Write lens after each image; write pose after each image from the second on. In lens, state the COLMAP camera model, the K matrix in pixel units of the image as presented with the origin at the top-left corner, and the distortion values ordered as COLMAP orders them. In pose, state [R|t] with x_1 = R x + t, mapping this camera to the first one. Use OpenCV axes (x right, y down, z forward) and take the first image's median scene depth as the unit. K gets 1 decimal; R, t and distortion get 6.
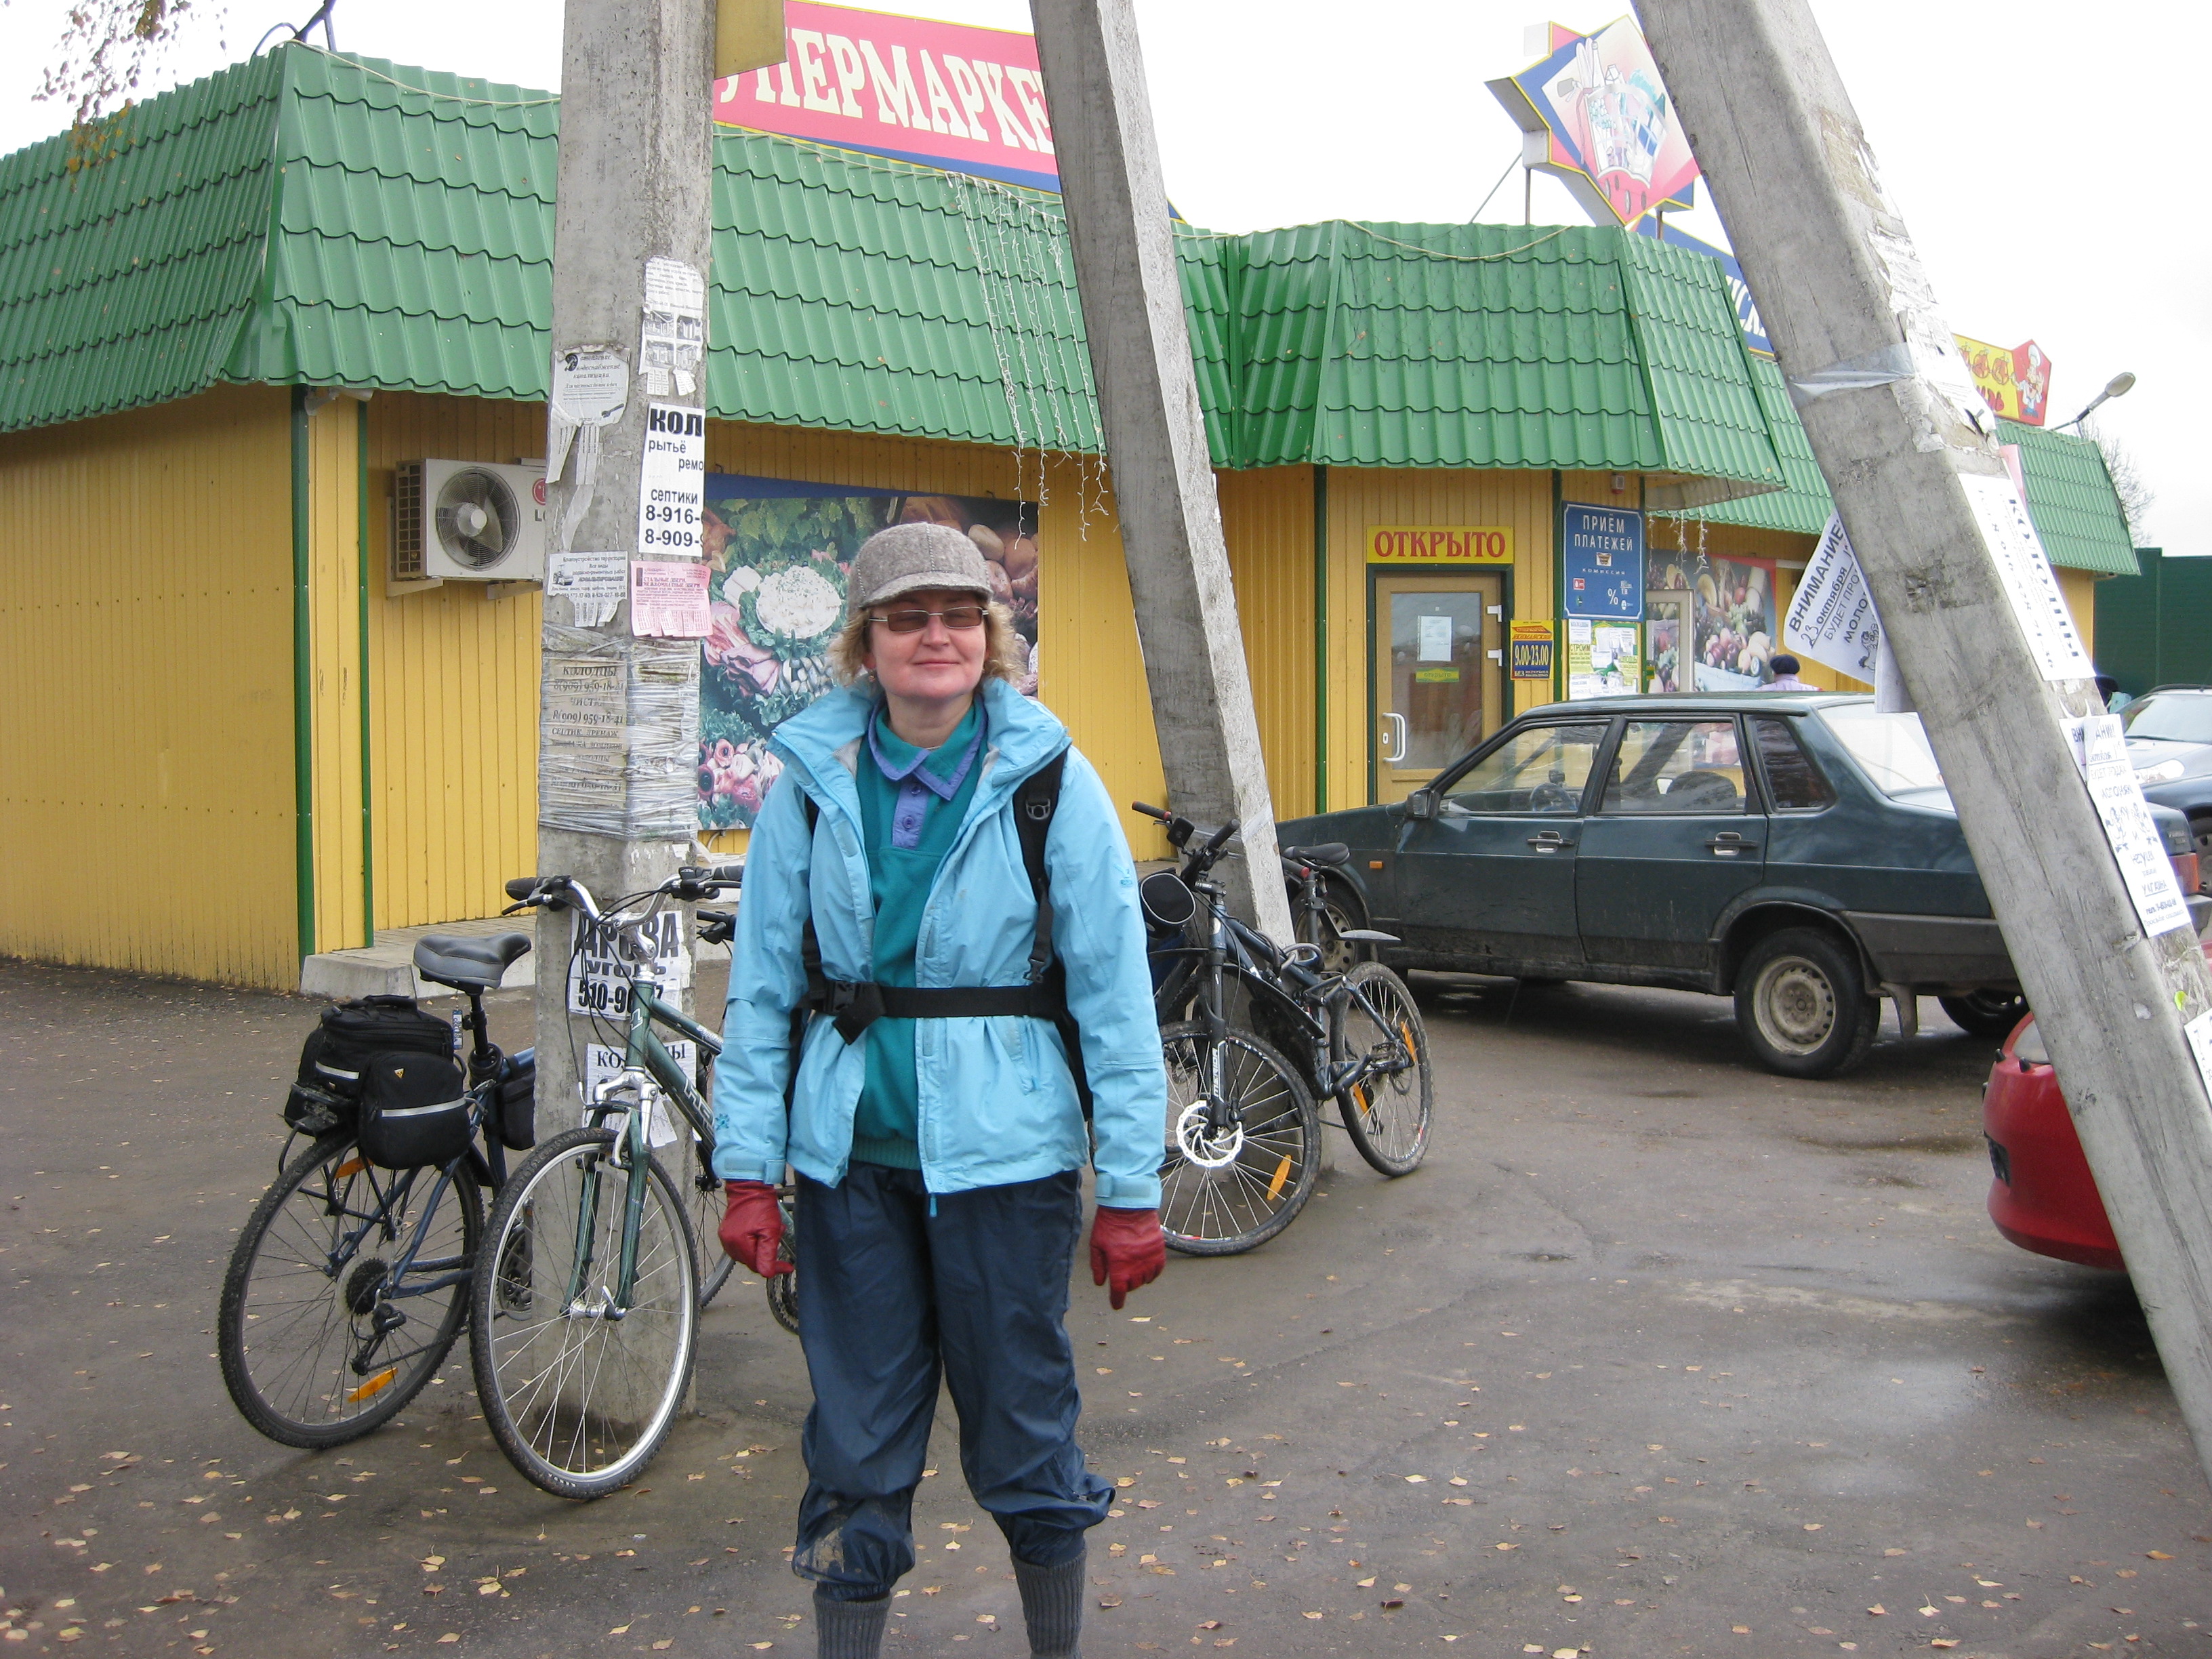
lens RADIAL K [[2470.5, 0, 1101.5], [0, 2470.5, 814.2], [0, 0, 1]] dist [-0.170288, 0.120913]
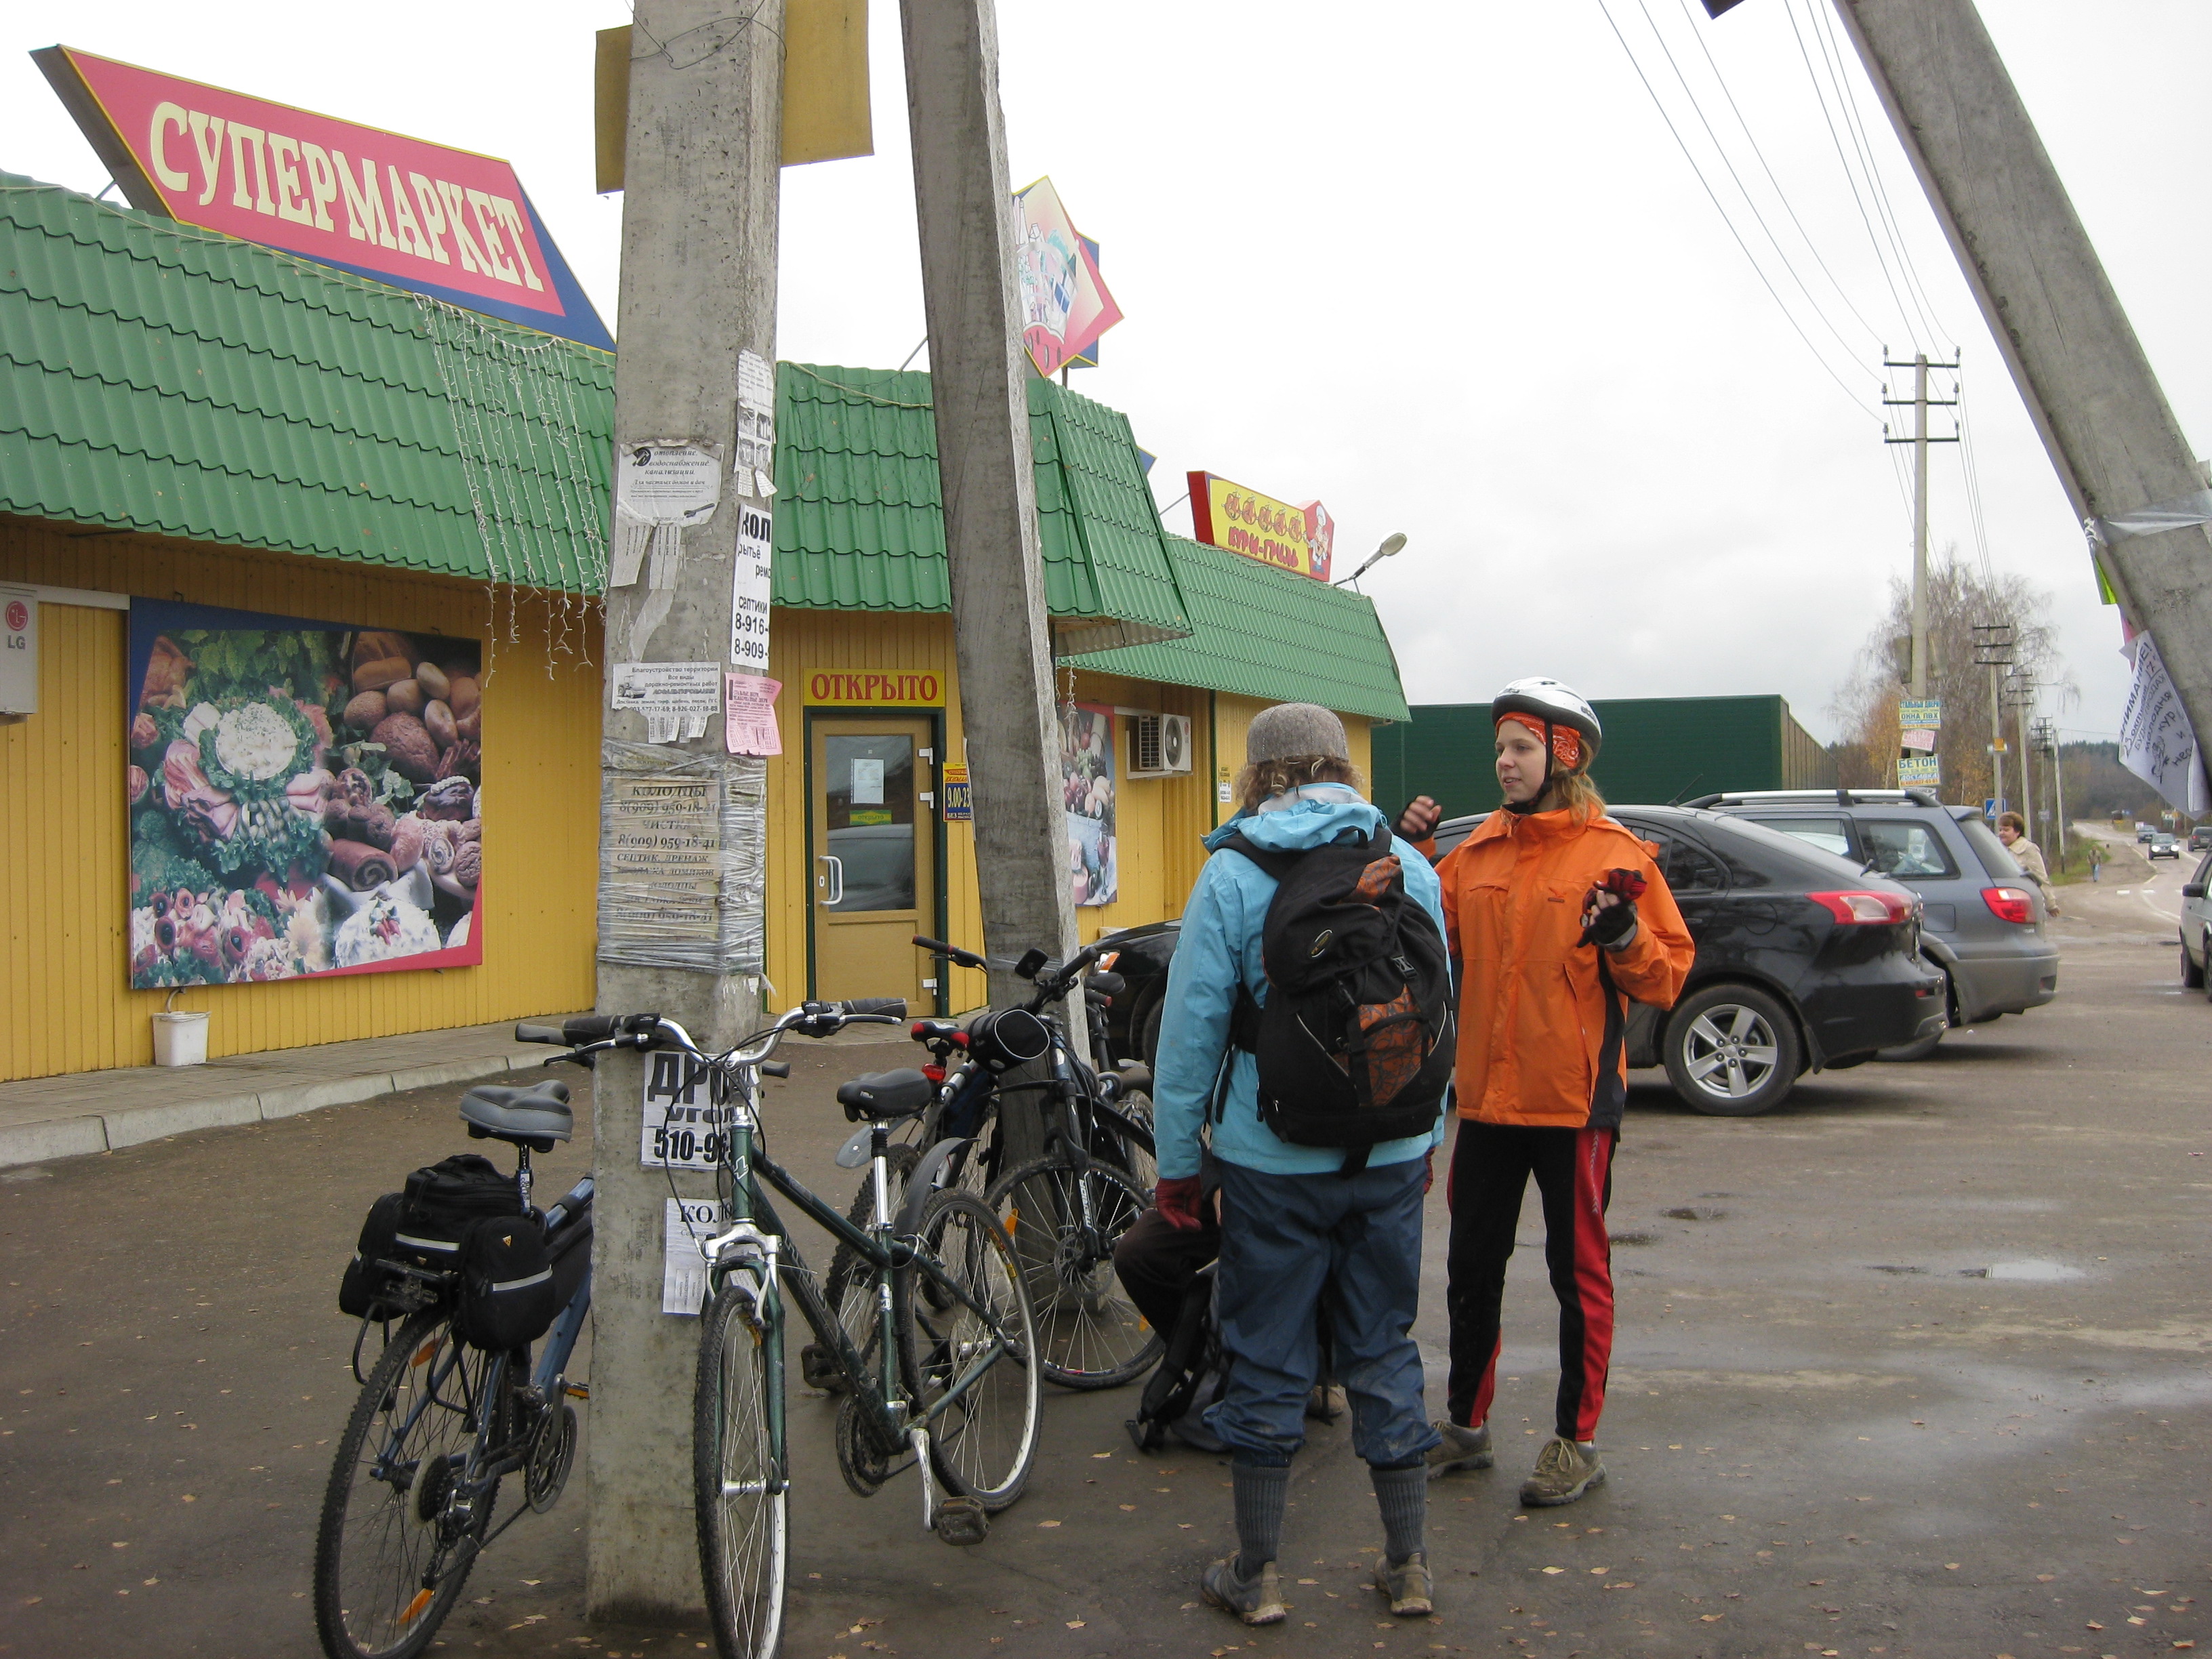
lens RADIAL K [[2470.5, 0, 1101.5], [0, 2470.5, 814.2], [0, 0, 1]] dist [-0.170288, 0.120913]
pose [[0.941926, -0.004397, 0.335793, -0.136017], [0.025185, 0.998023, -0.057576, 0.002758], [-0.334876, 0.062690, 0.940174, 0.029418]]
